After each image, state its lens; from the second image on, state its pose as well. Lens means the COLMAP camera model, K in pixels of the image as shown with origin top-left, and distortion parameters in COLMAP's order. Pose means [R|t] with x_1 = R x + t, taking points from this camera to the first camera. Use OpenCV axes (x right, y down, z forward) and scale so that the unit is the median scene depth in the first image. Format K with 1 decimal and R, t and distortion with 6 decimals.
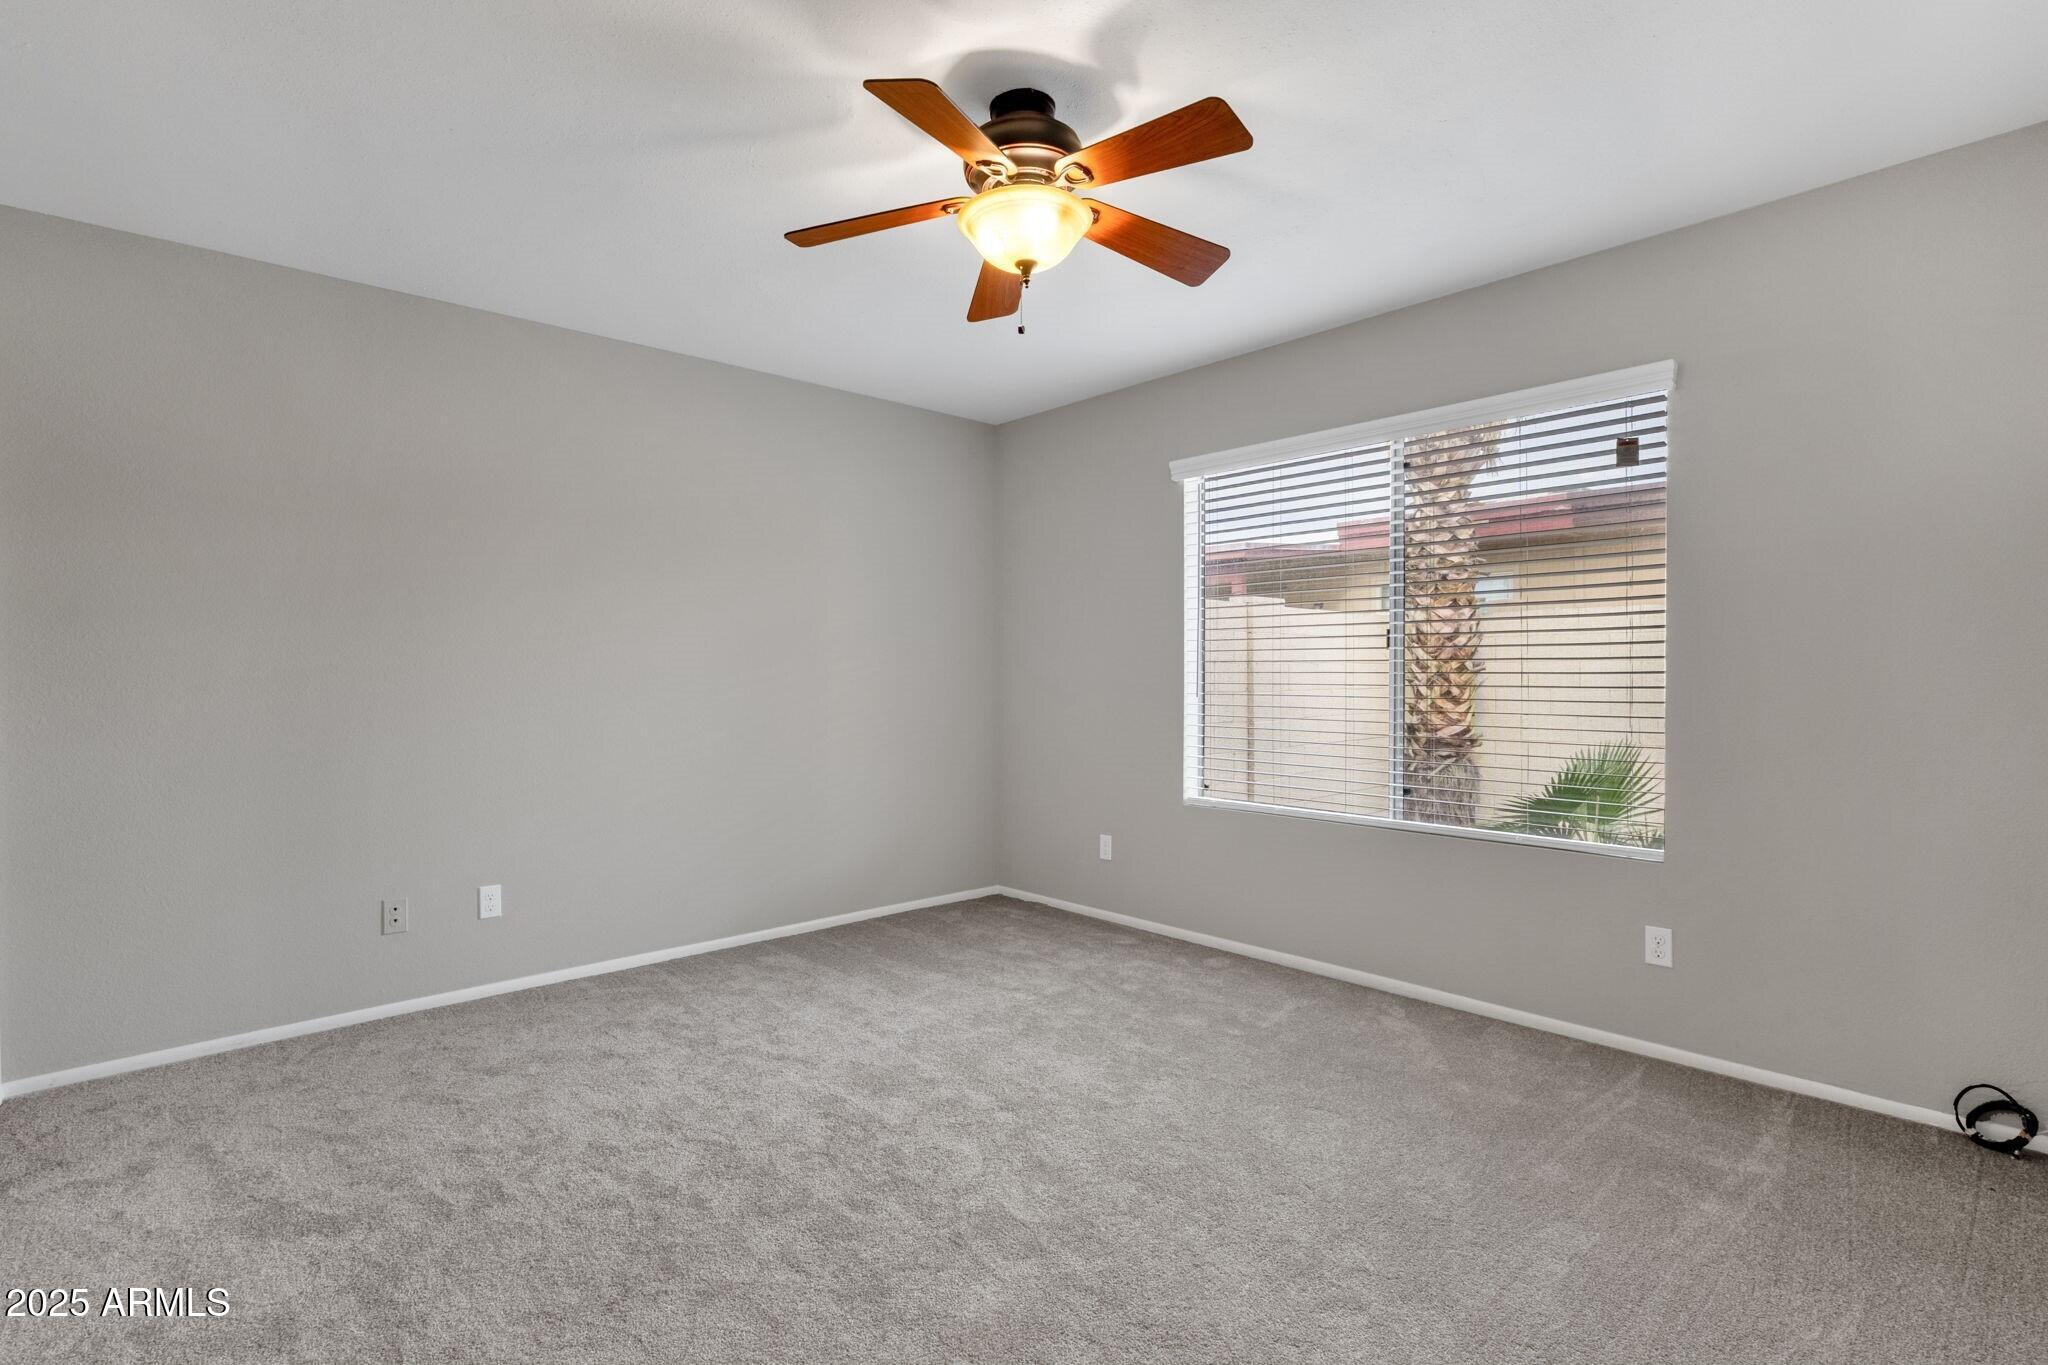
lens RADIAL K [[954.2, 0, 1026.4], [0, 954.2, 679.7], [0, 0, 1]] dist [0.008463, 0.002140]
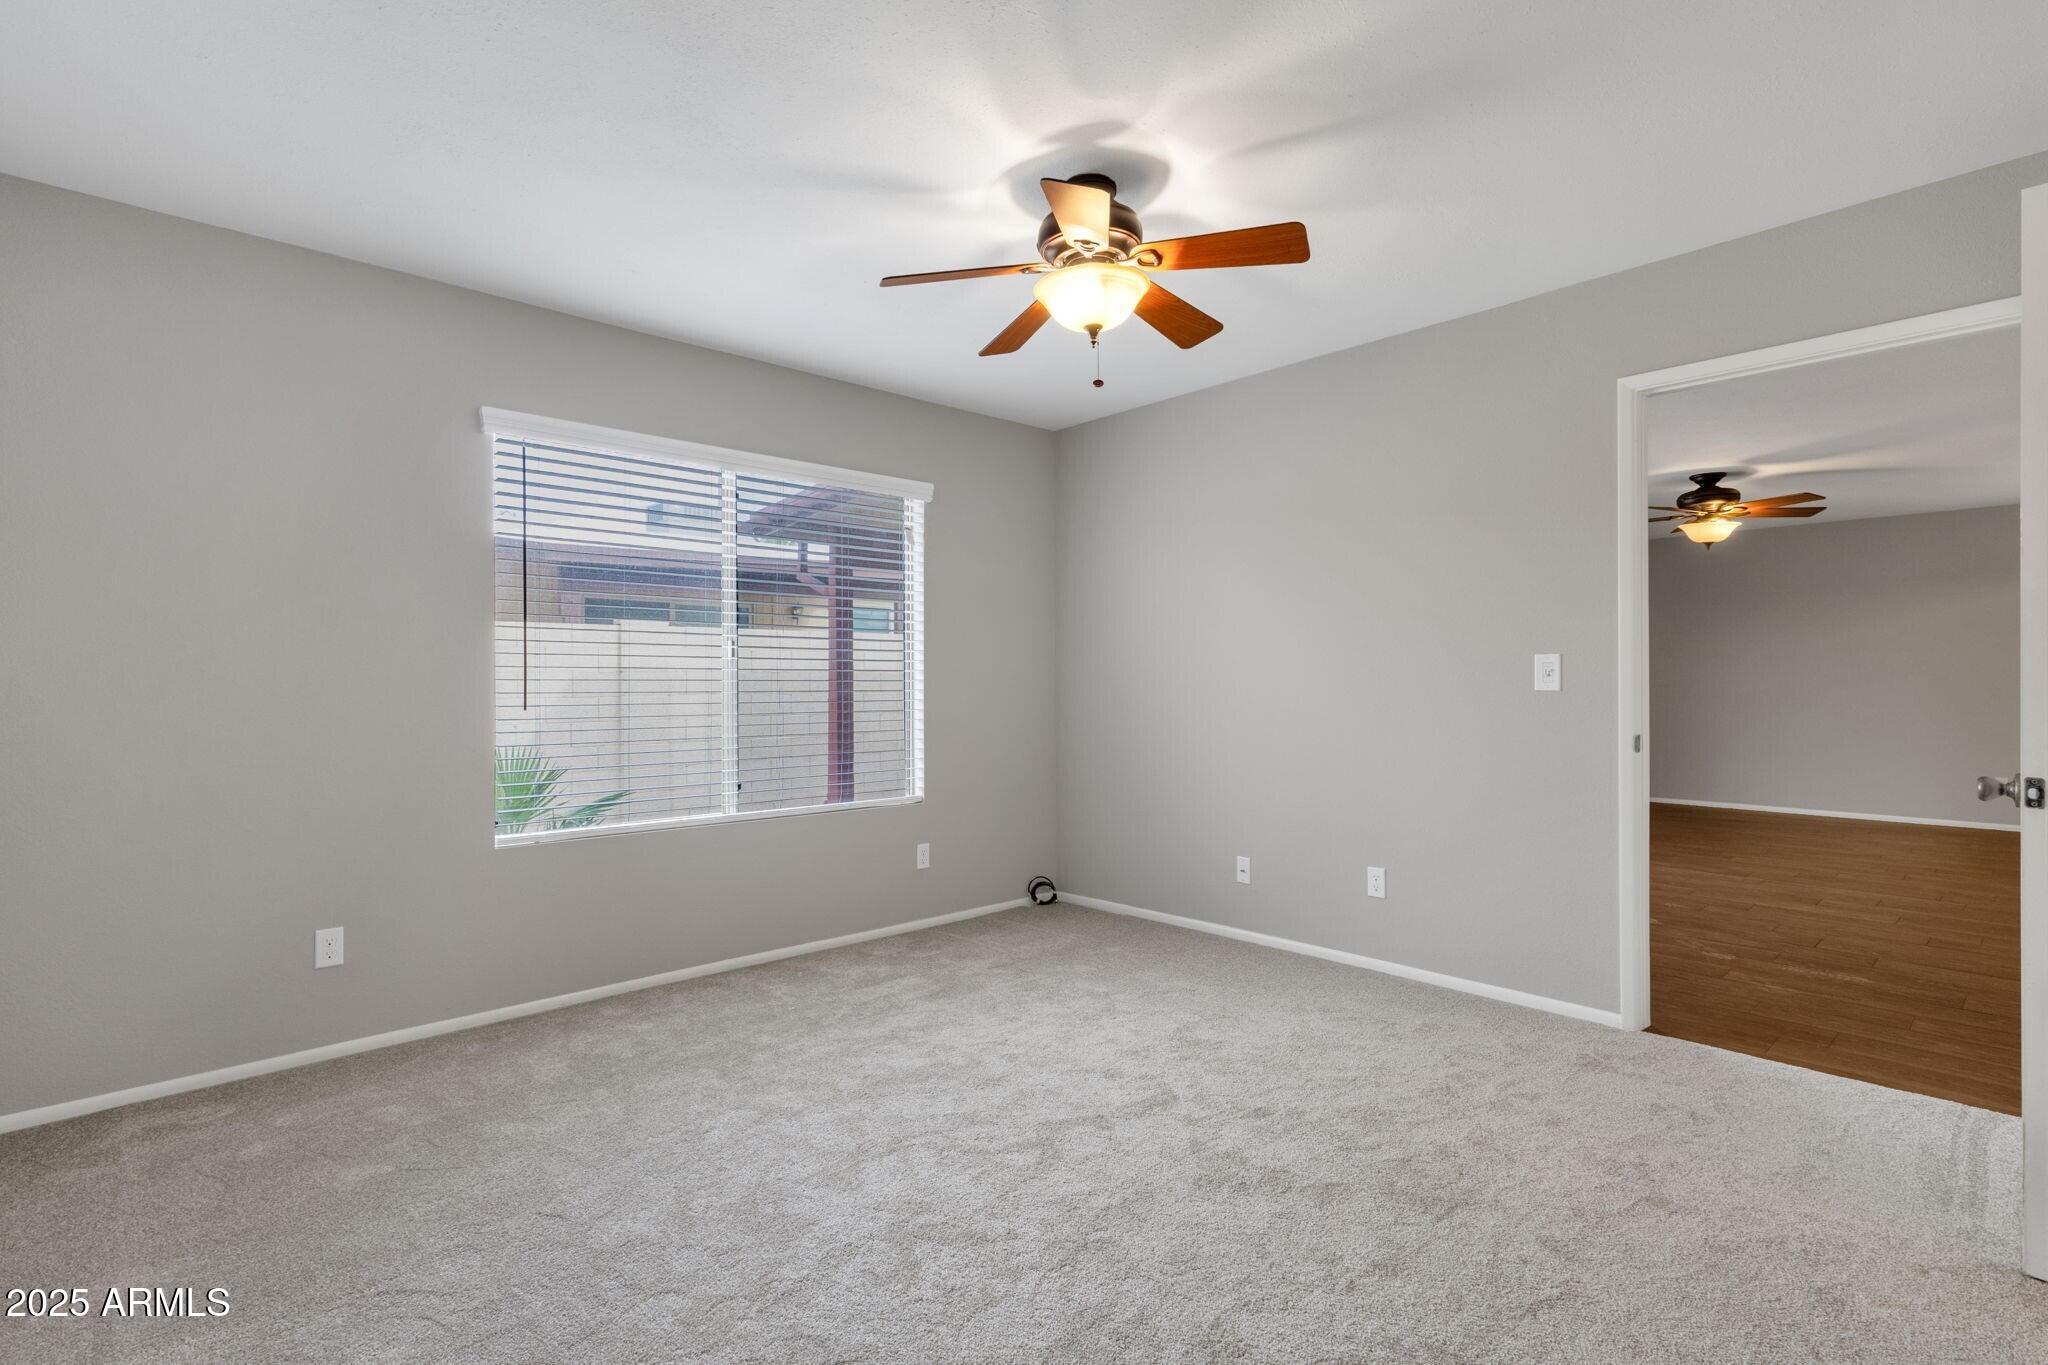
lens RADIAL K [[954.2, 0, 1026.4], [0, 954.2, 679.7], [0, 0, 1]] dist [0.008463, 0.002140]
pose [[0.017009, -0.010972, 0.999795, -0.884387], [-0.006631, 0.999917, 0.011087, -0.025634], [-0.999833, -0.006819, 0.016934, 0.815627]]
